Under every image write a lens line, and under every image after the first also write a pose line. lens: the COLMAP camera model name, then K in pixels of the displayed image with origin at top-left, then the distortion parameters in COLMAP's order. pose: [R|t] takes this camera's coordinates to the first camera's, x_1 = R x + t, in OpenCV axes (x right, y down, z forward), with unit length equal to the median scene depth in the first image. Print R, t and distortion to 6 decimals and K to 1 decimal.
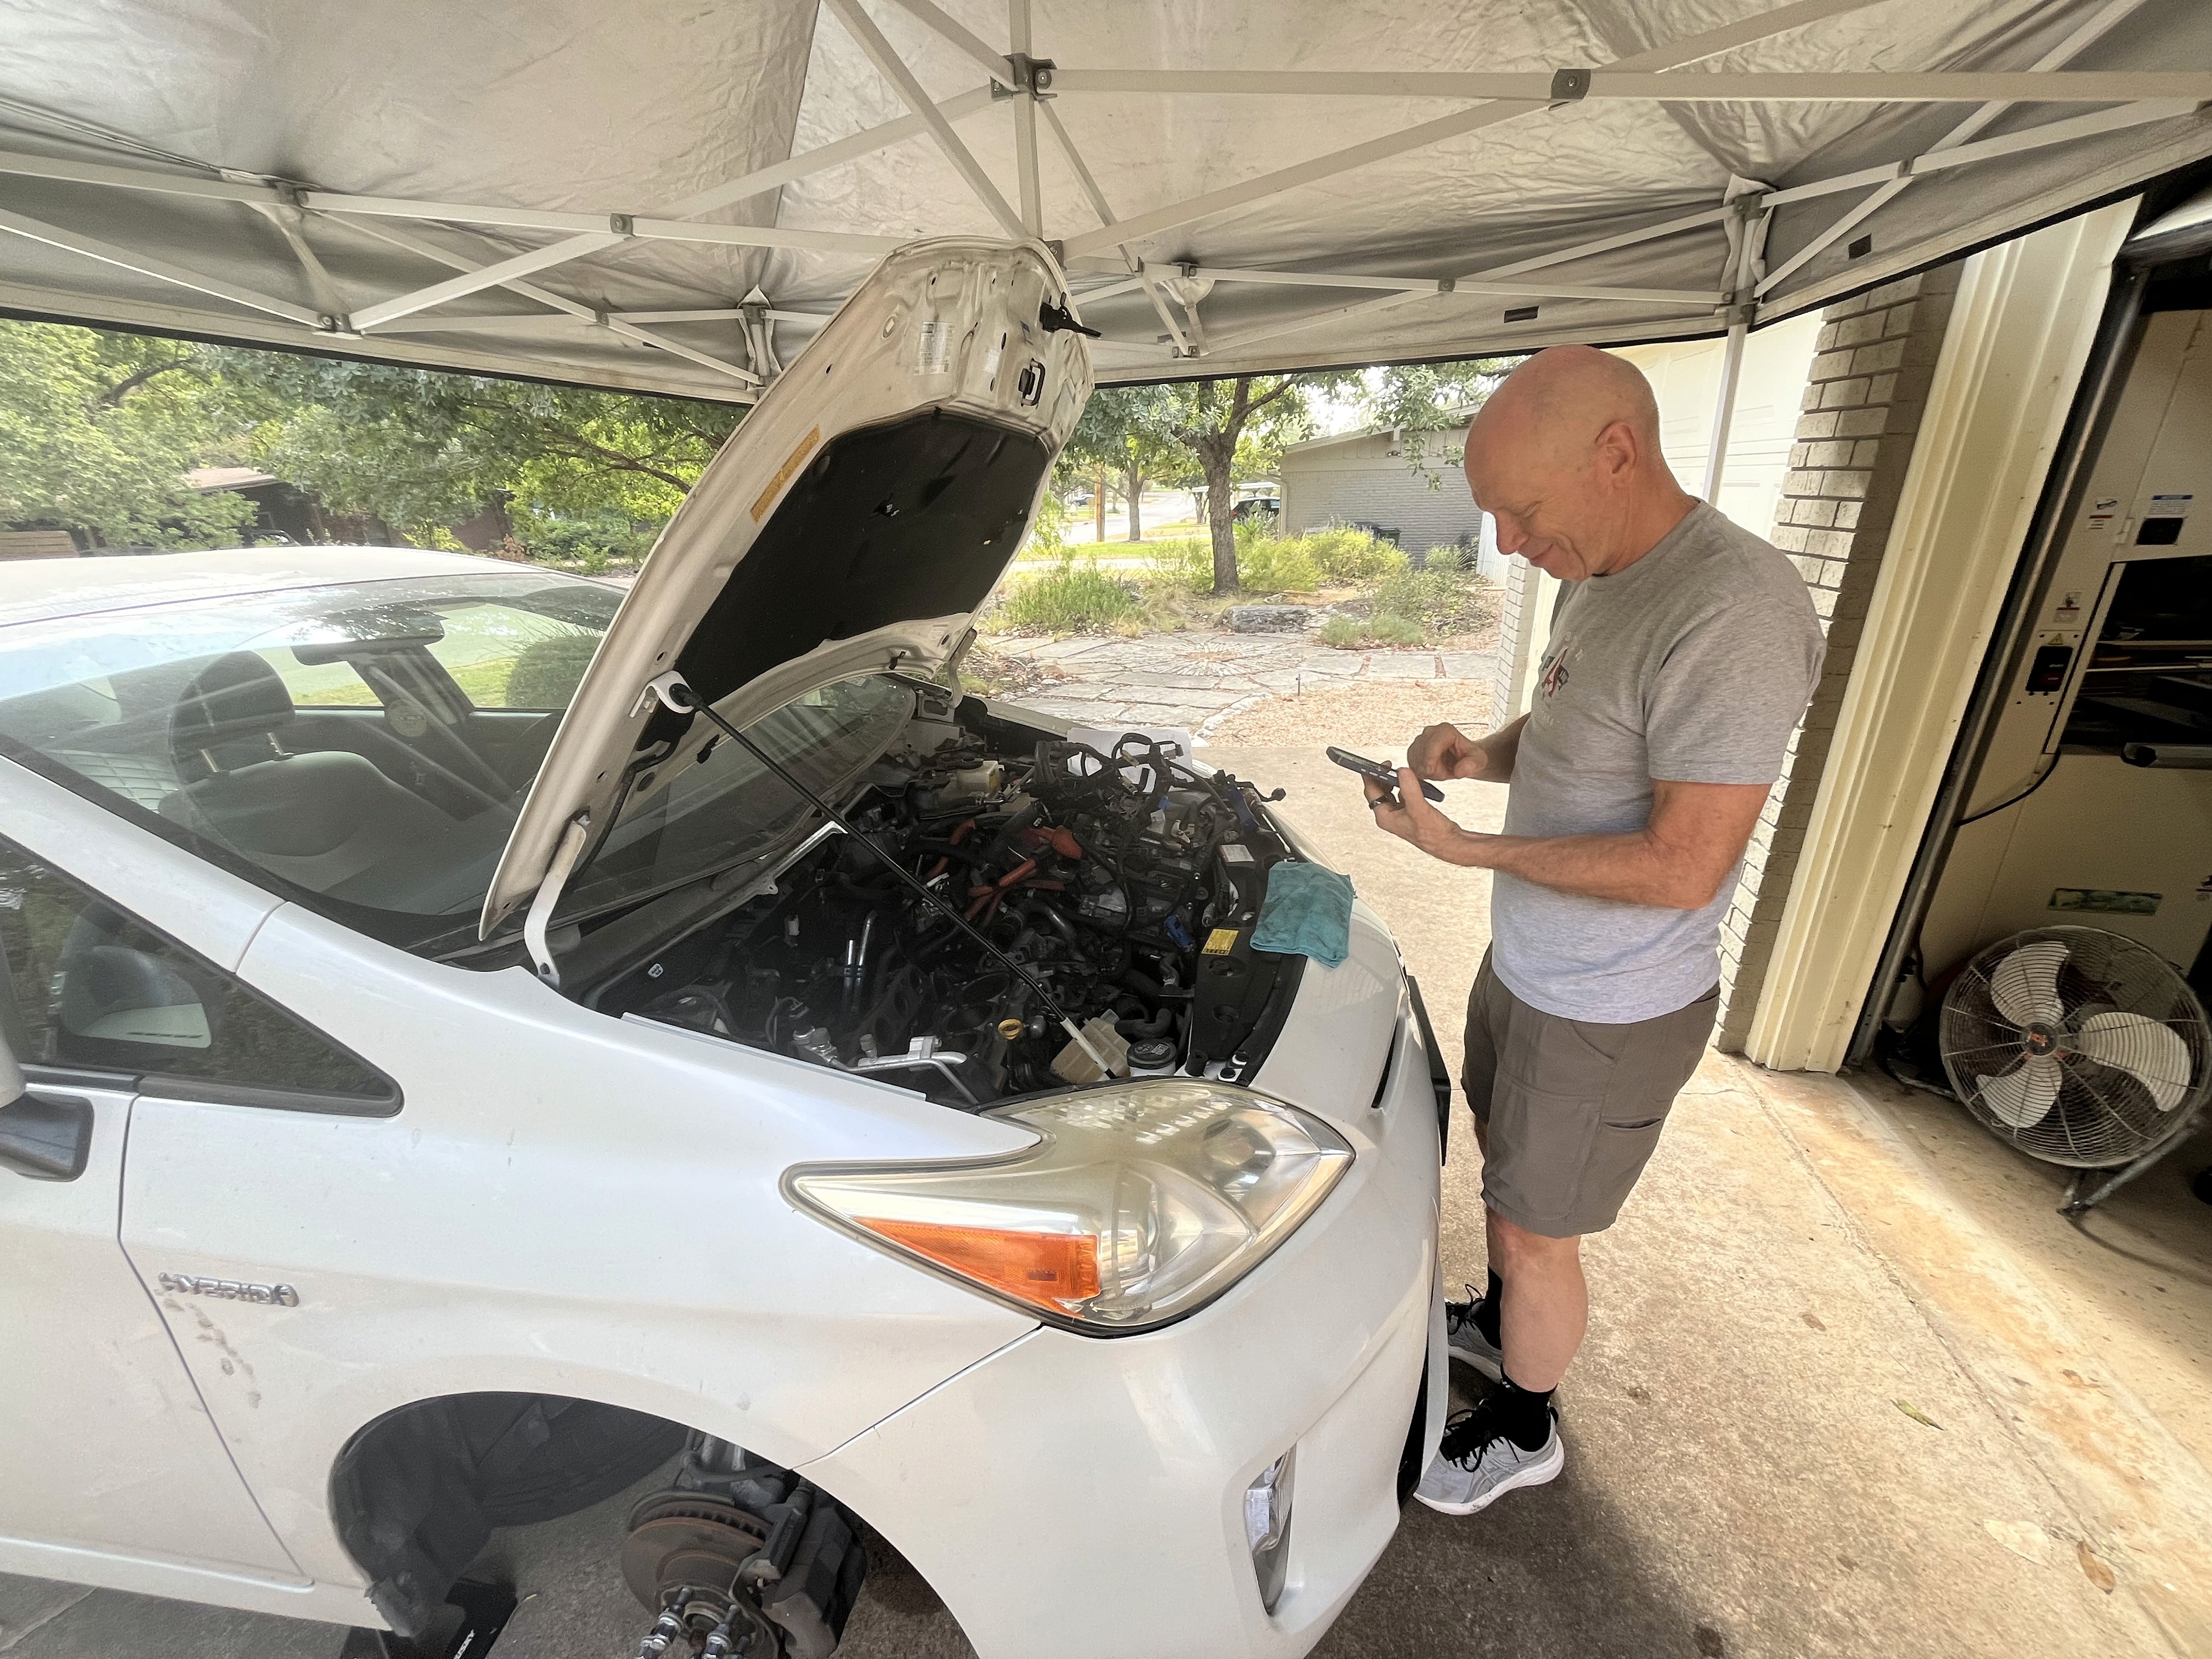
lens RADIAL K [[885.9, 0, 1107.0], [0, 885.9, 832.2], [0, 0, 1]] dist [-0.000009, -0.000030]
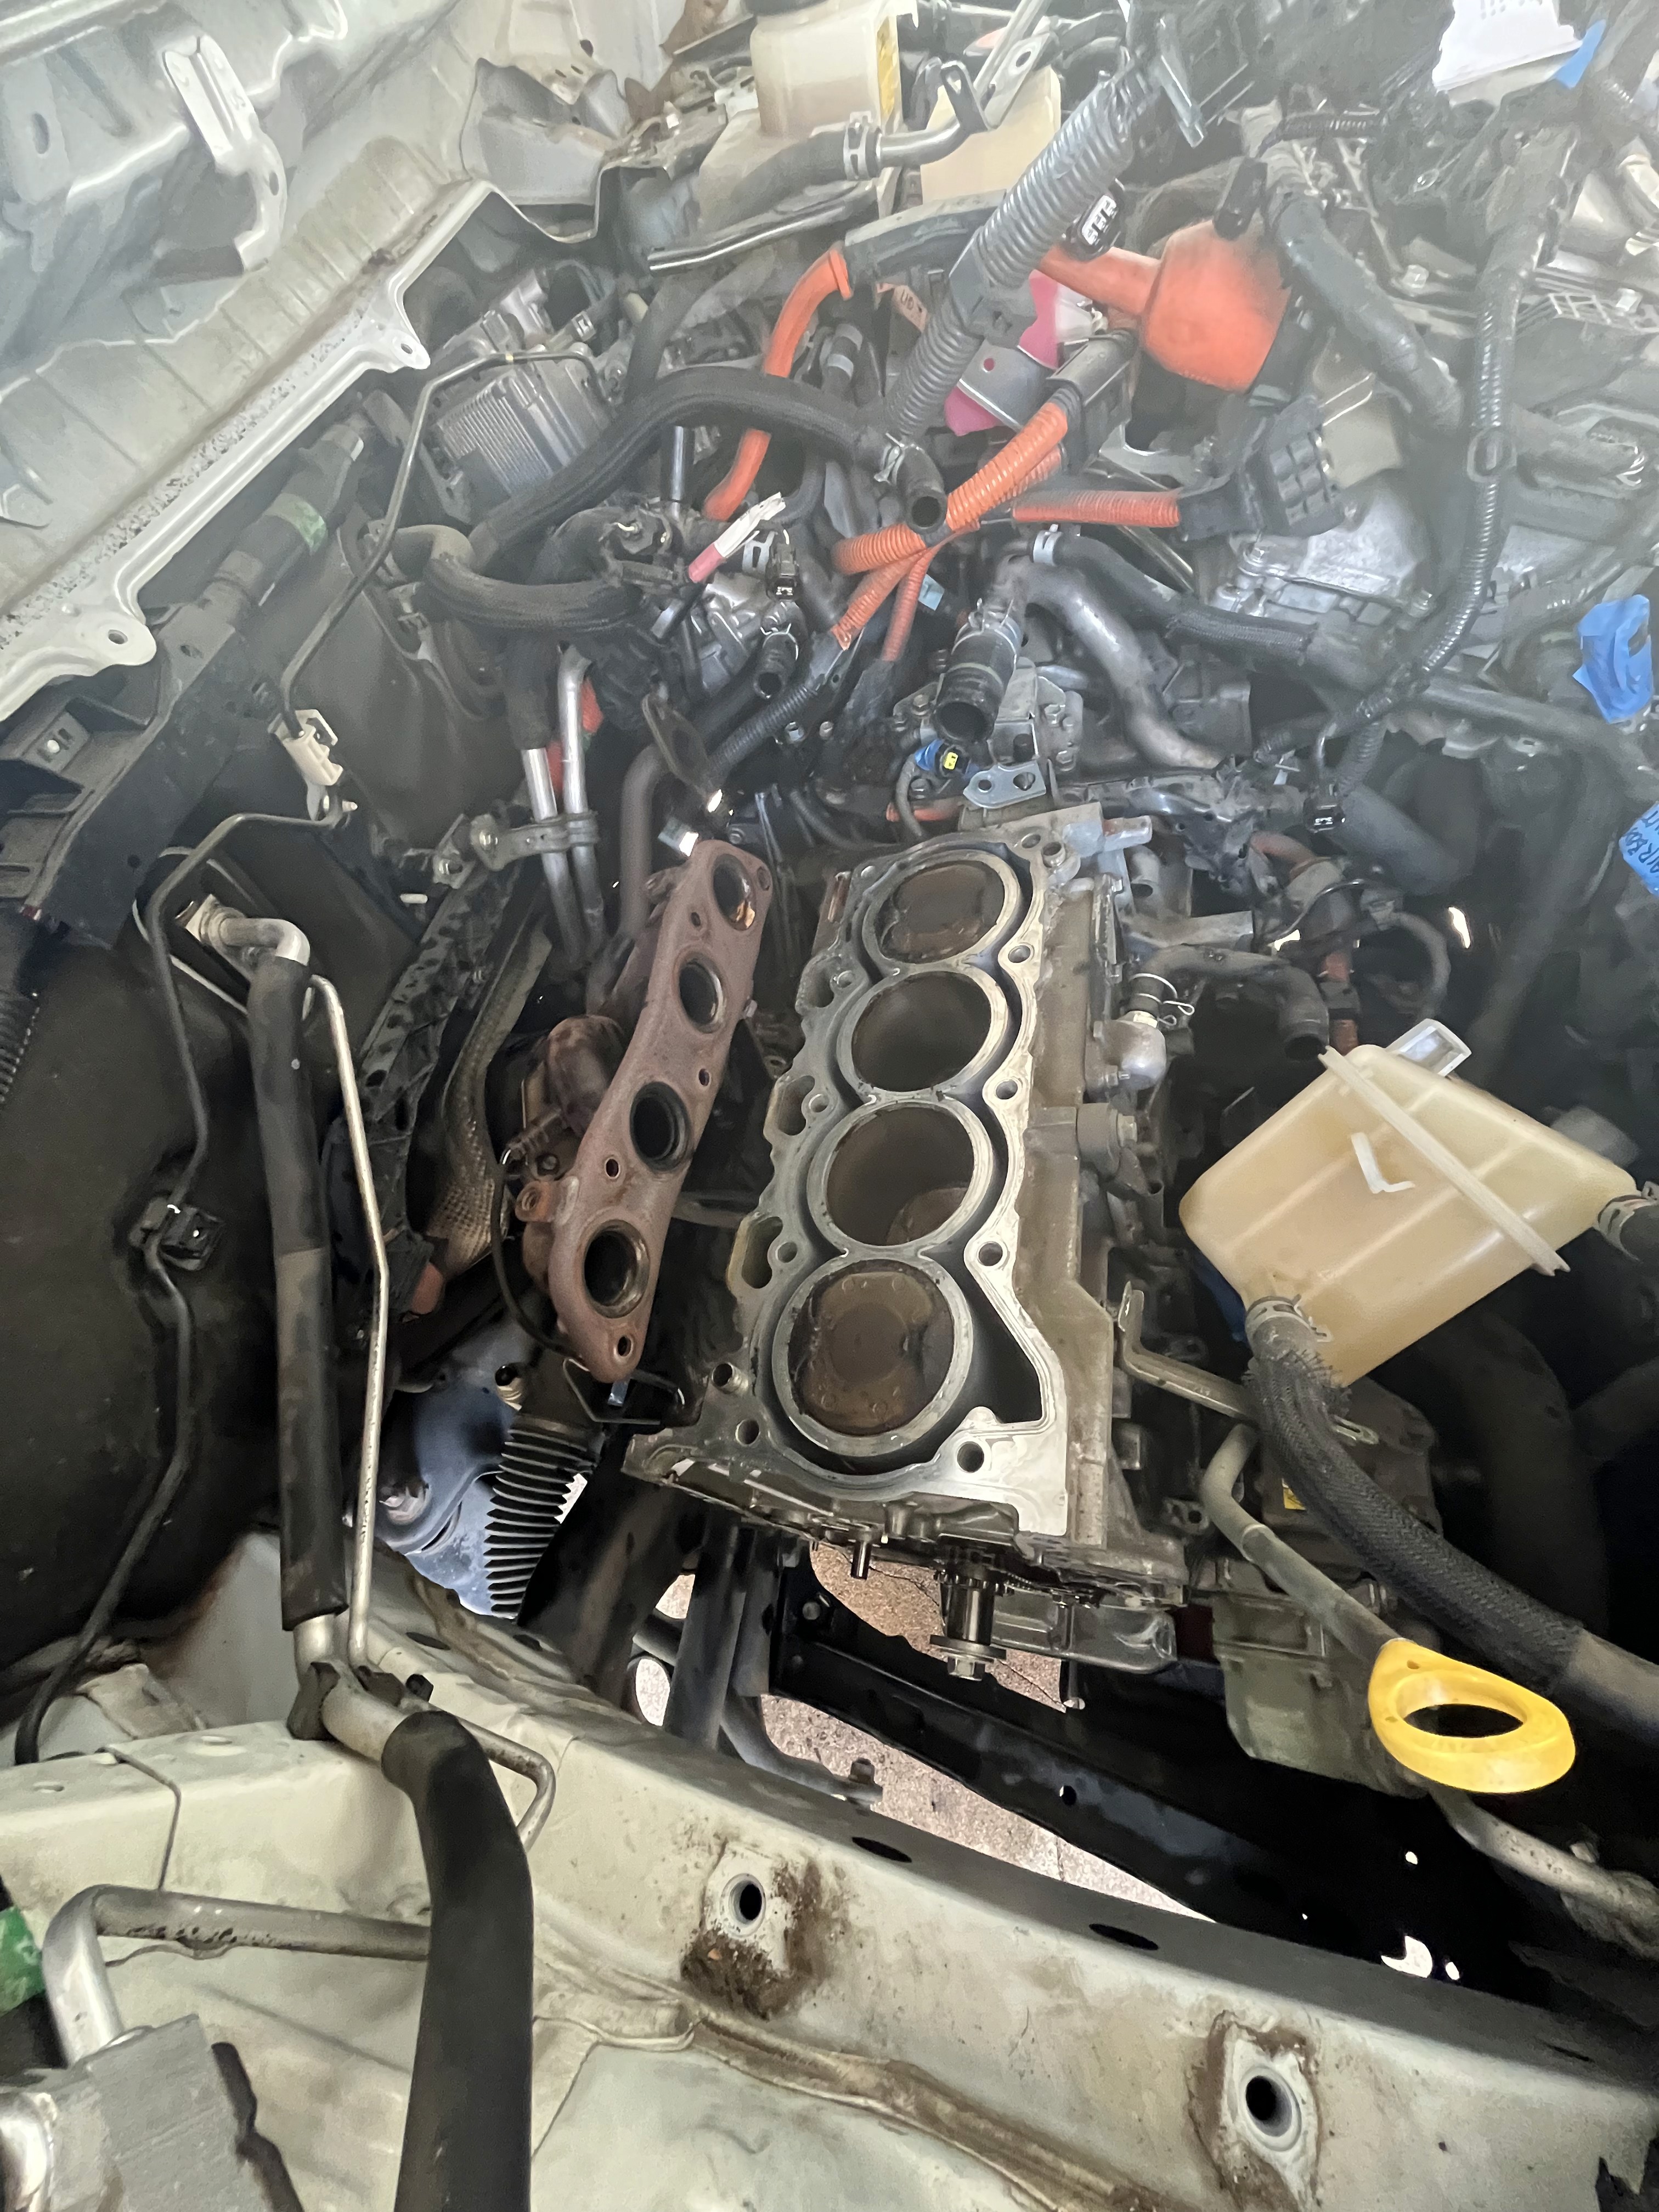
lens RADIAL K [[885.9, 0, 827.8], [0, 885.9, 1109.1], [0, 0, 1]] dist [-0.000009, -0.000030]
pose [[0.993388, -0.024312, -0.112198, -0.129642], [0.088186, 0.787341, 0.610178, 0.027496], [0.073503, -0.616038, 0.784280, 0.618910]]
